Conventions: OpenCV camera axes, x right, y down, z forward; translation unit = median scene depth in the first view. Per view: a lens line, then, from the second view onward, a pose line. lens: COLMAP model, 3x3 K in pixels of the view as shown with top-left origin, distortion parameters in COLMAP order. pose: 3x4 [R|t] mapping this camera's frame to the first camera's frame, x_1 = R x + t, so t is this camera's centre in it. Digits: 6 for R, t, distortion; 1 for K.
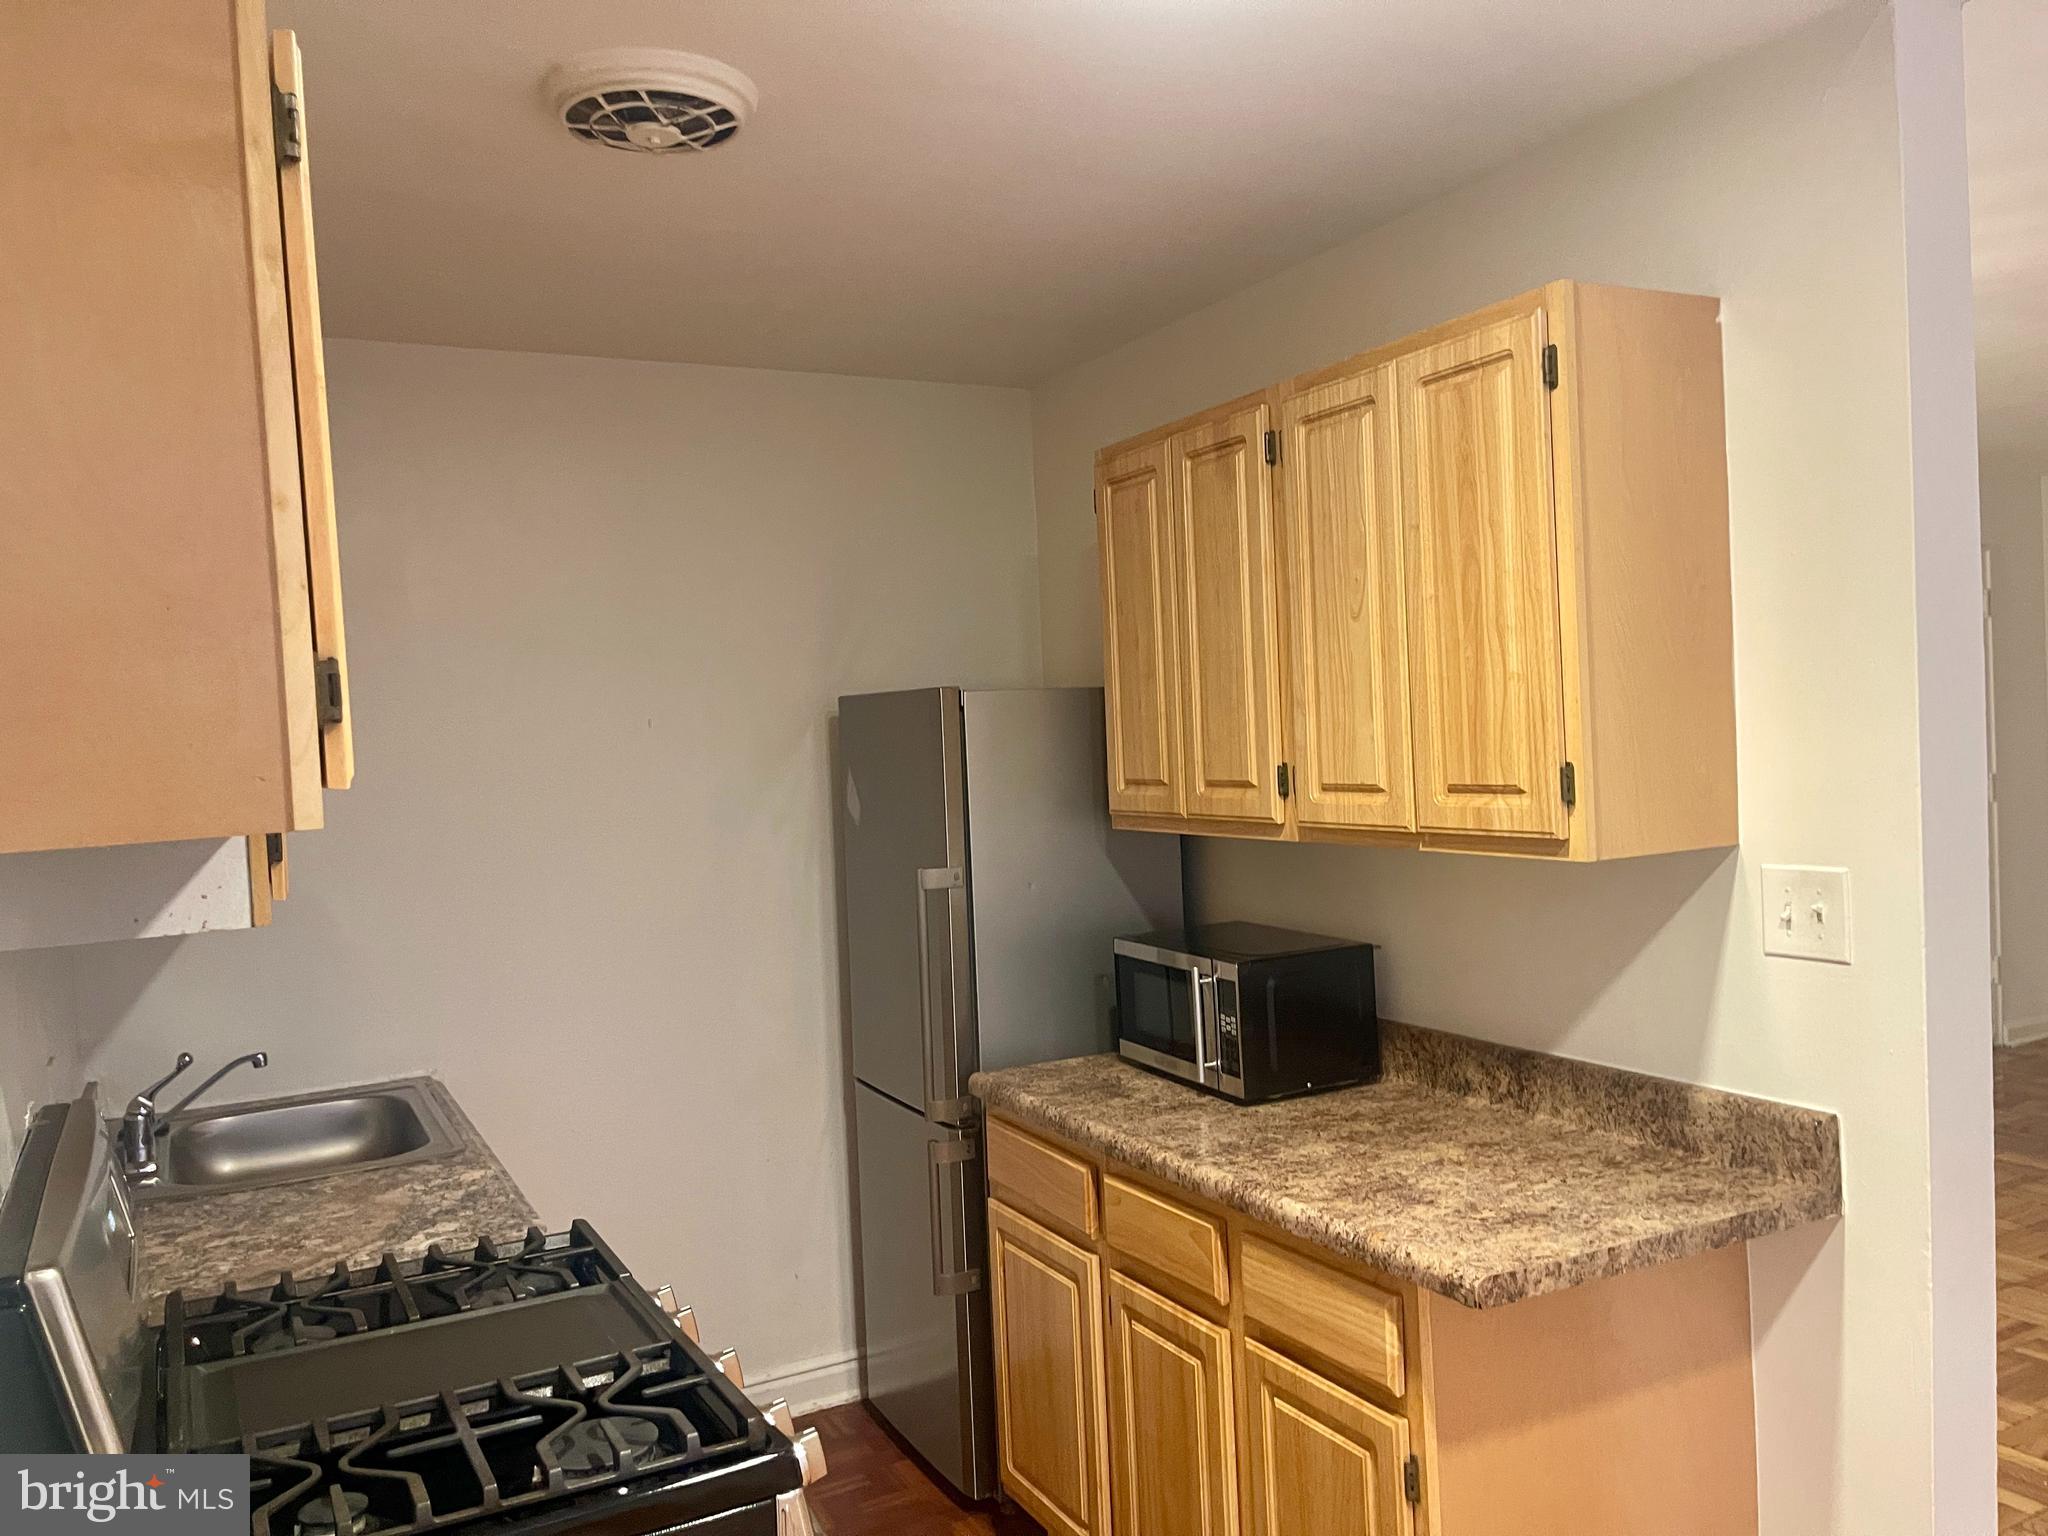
lens RADIAL K [[1554.5, 0, 1024.0], [0, 1554.5, 768.0], [0, 0, 1]] dist [0.055588, -0.088506]
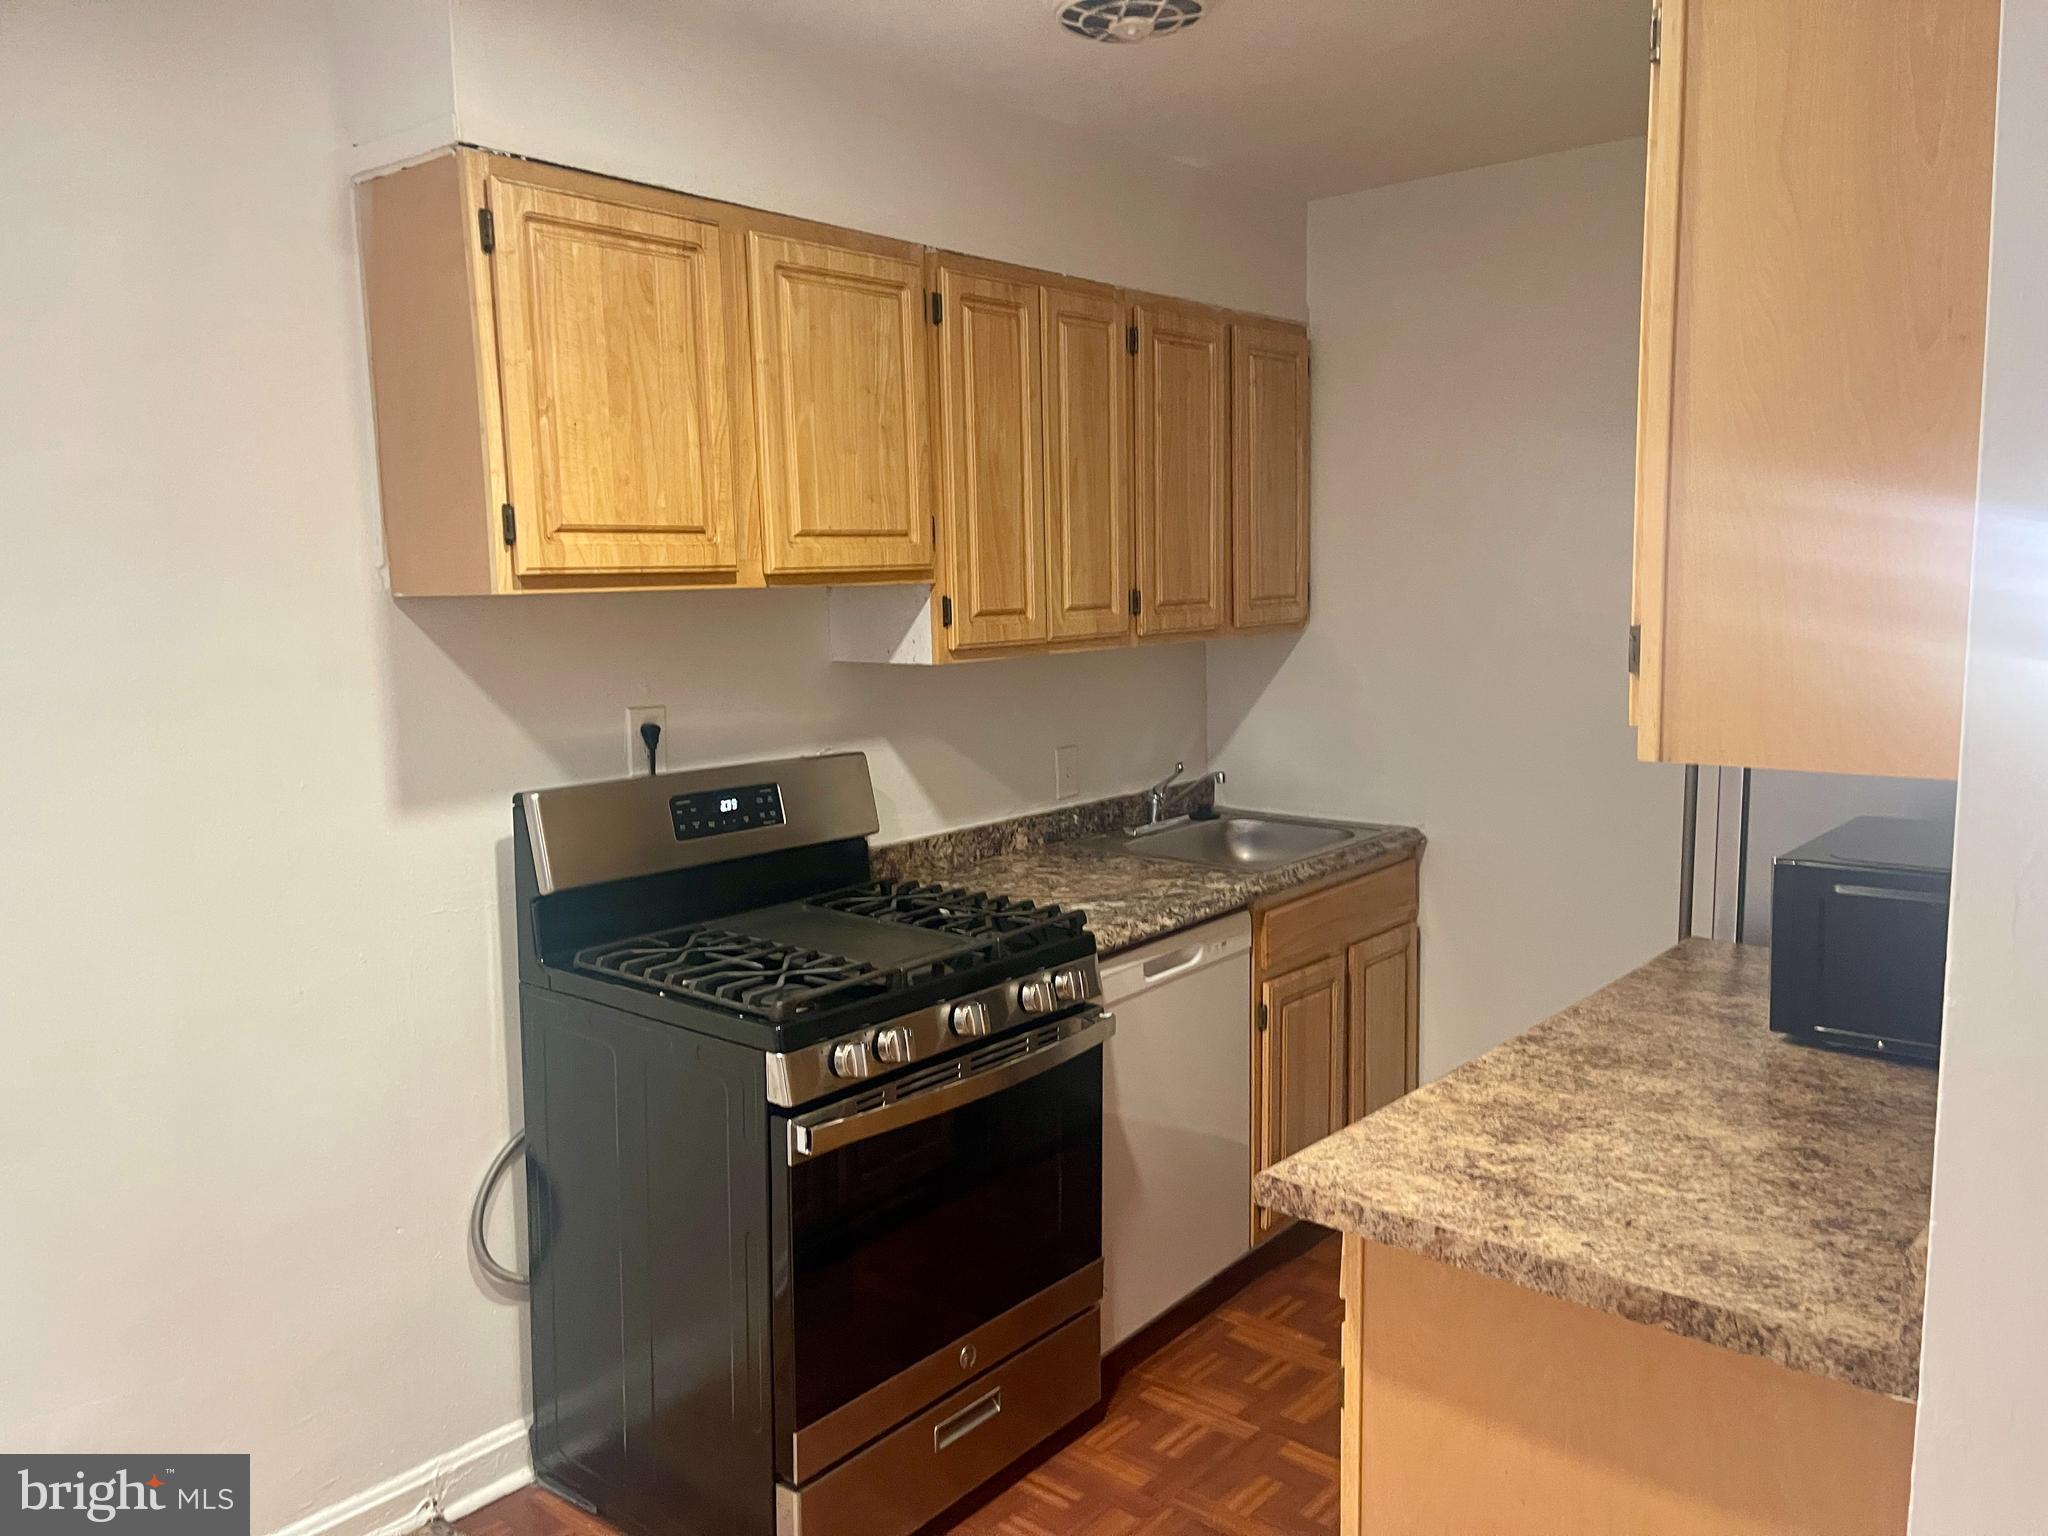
lens RADIAL K [[1554.5, 0, 1024.0], [0, 1554.5, 768.0], [0, 0, 1]] dist [0.055588, -0.088506]
pose [[0.378484, 0.161056, -0.911488, 0.877903], [-0.025096, 0.986169, 0.163831, -0.048654], [0.925268, -0.039133, 0.377291, 0.446883]]
